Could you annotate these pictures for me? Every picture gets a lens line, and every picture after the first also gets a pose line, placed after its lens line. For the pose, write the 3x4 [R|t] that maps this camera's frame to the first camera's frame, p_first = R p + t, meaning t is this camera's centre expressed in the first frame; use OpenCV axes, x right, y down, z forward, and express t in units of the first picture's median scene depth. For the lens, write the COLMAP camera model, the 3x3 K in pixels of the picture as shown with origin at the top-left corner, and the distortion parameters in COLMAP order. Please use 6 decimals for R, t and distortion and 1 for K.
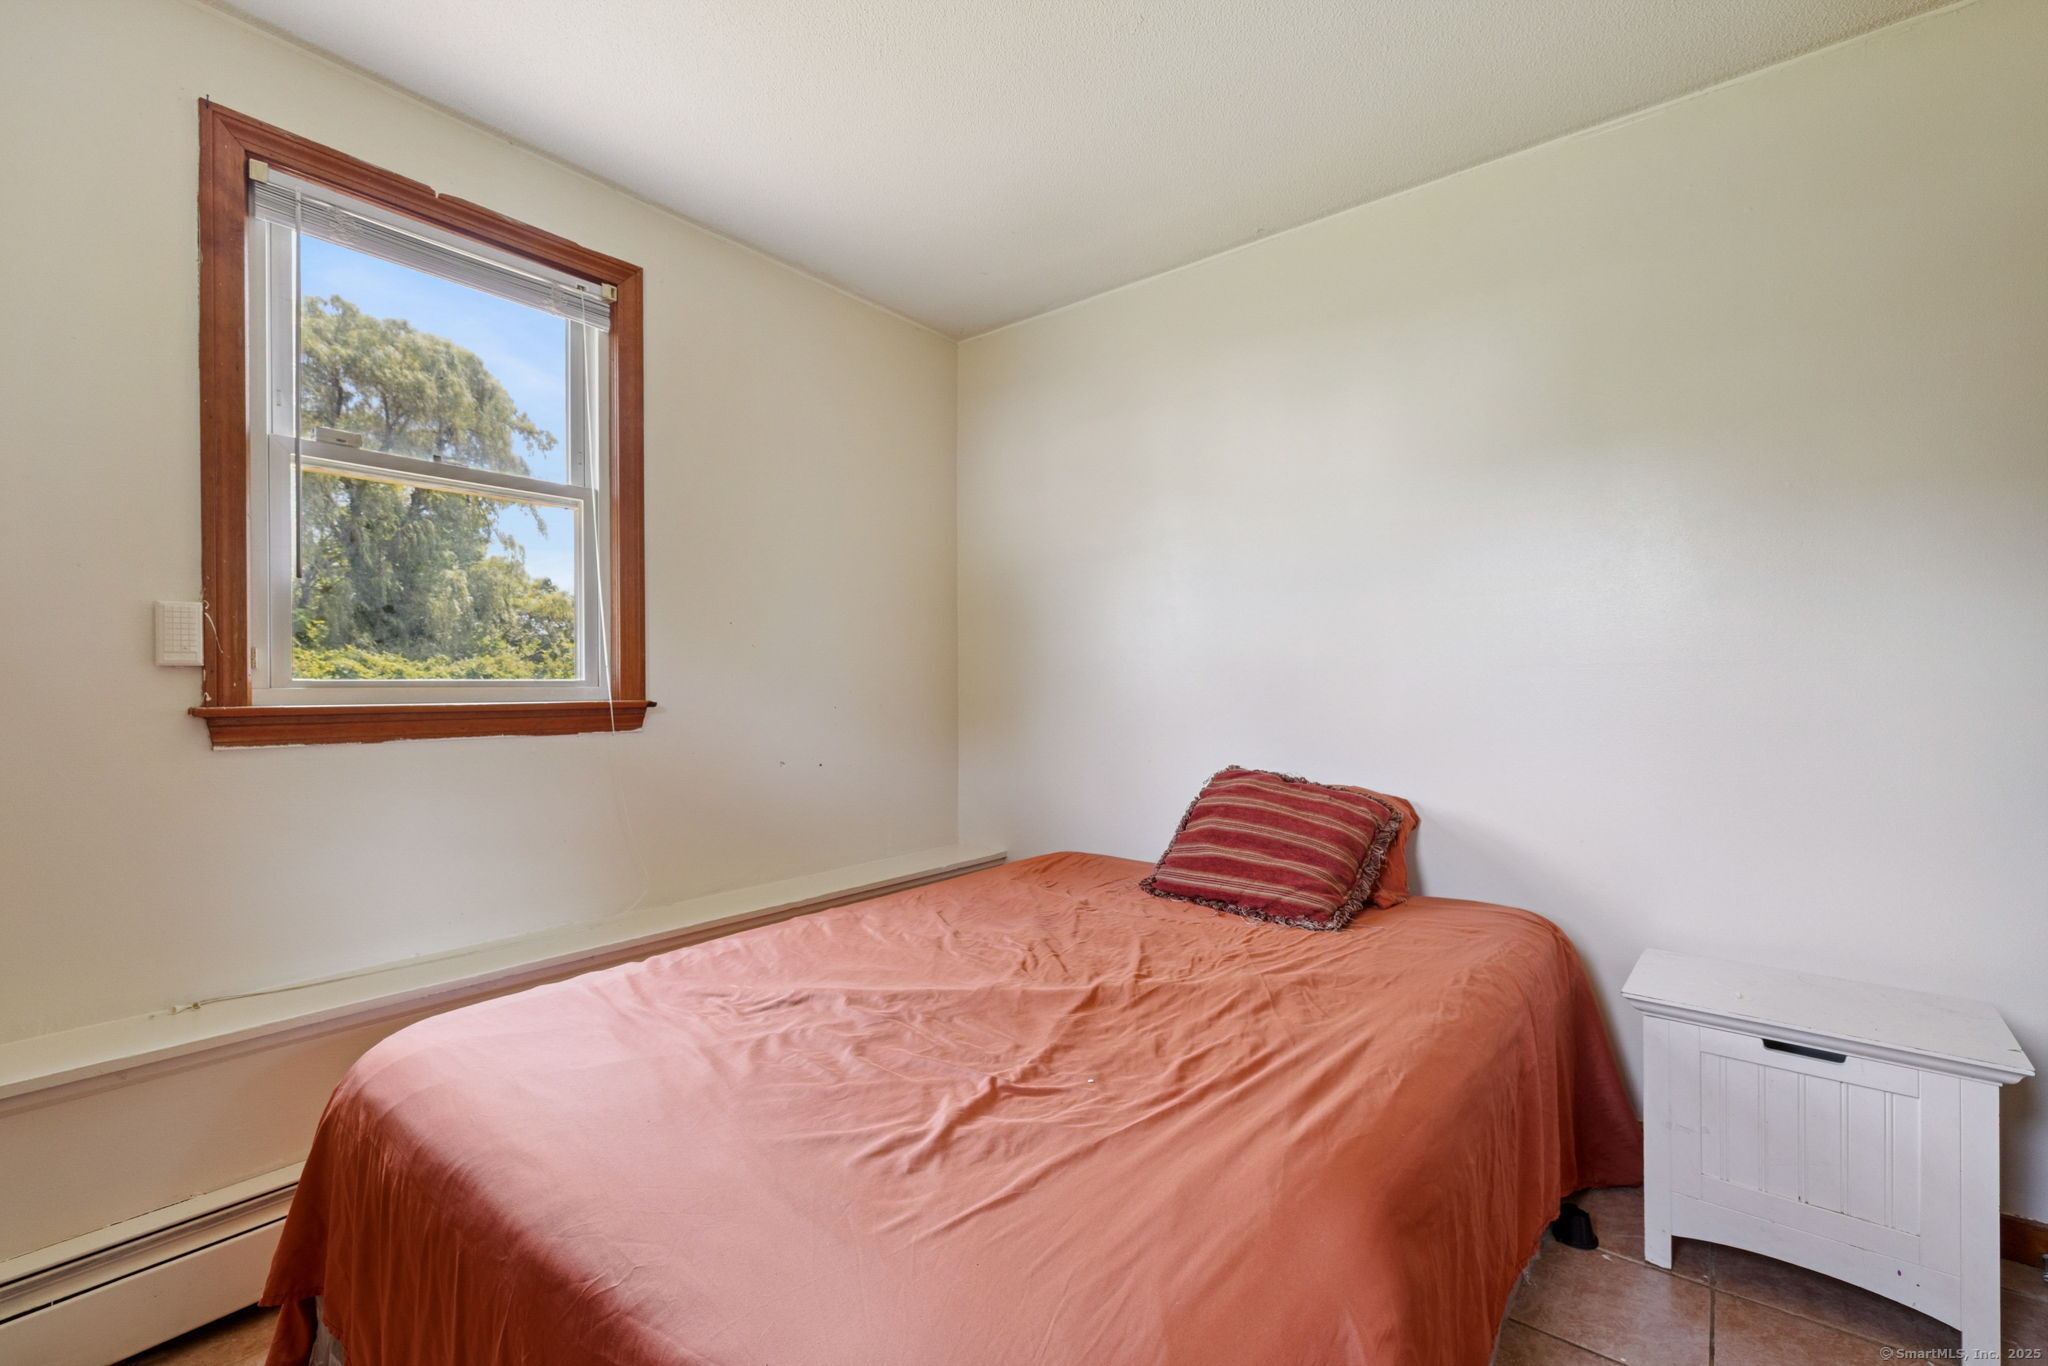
lens RADIAL K [[870.3, 0, 1024.0], [0, 870.3, 683.0], [0, 0, 1]] dist [0.000159, -0.000514]
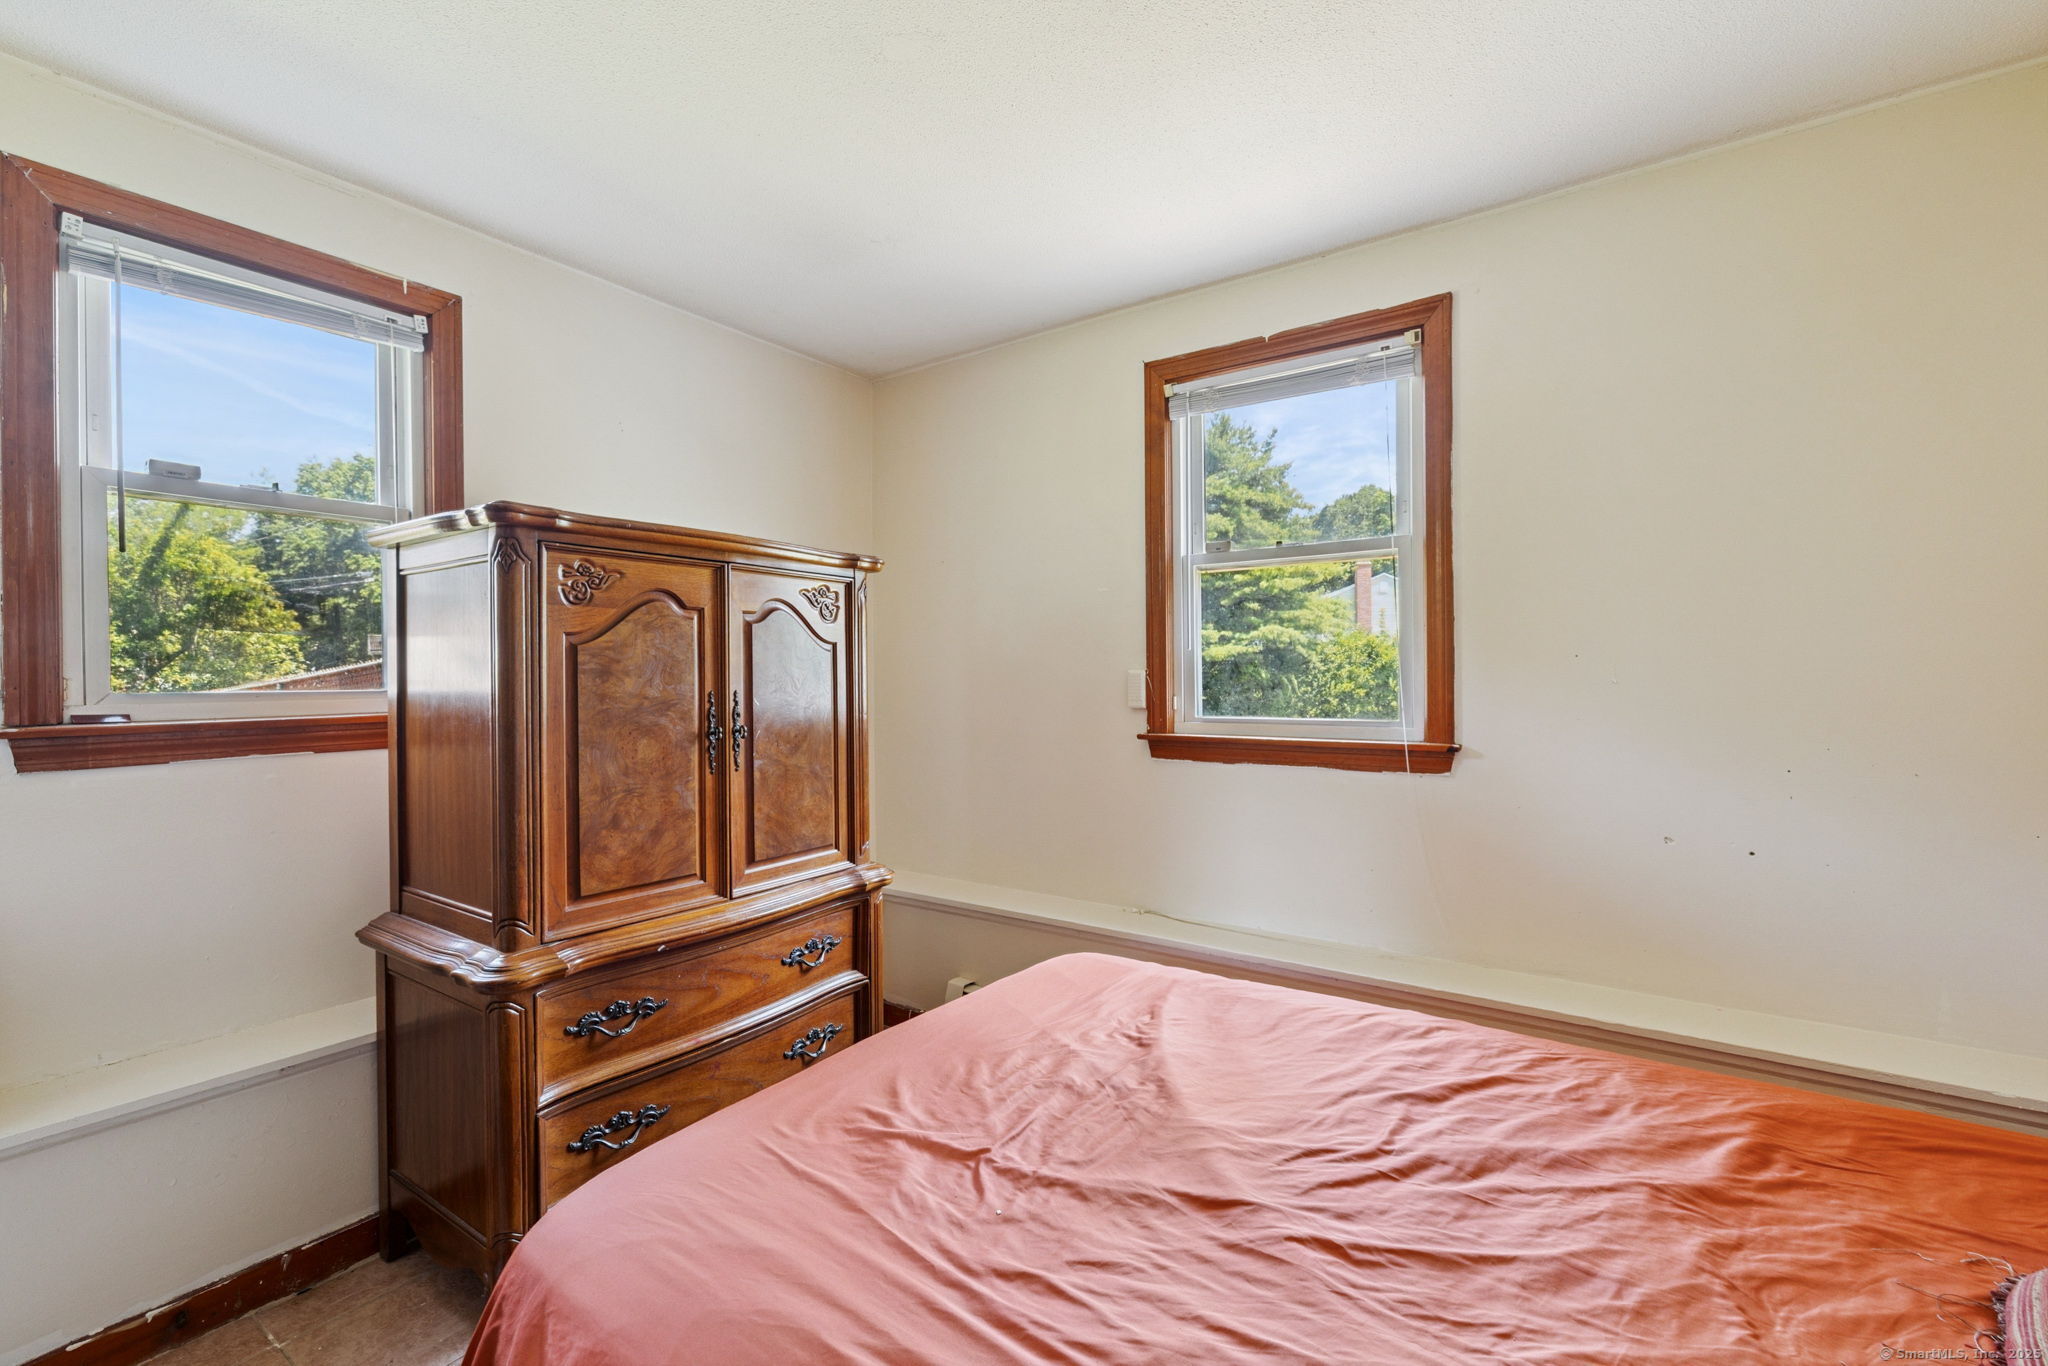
lens RADIAL K [[870.3, 0, 1024.0], [0, 870.3, 683.0], [0, 0, 1]] dist [0.000159, -0.000514]
pose [[0.066525, 0.005946, -0.997767, 0.752228], [0.005592, 0.999964, 0.006332, -0.086601], [0.997769, -0.006001, 0.066489, 0.723449]]
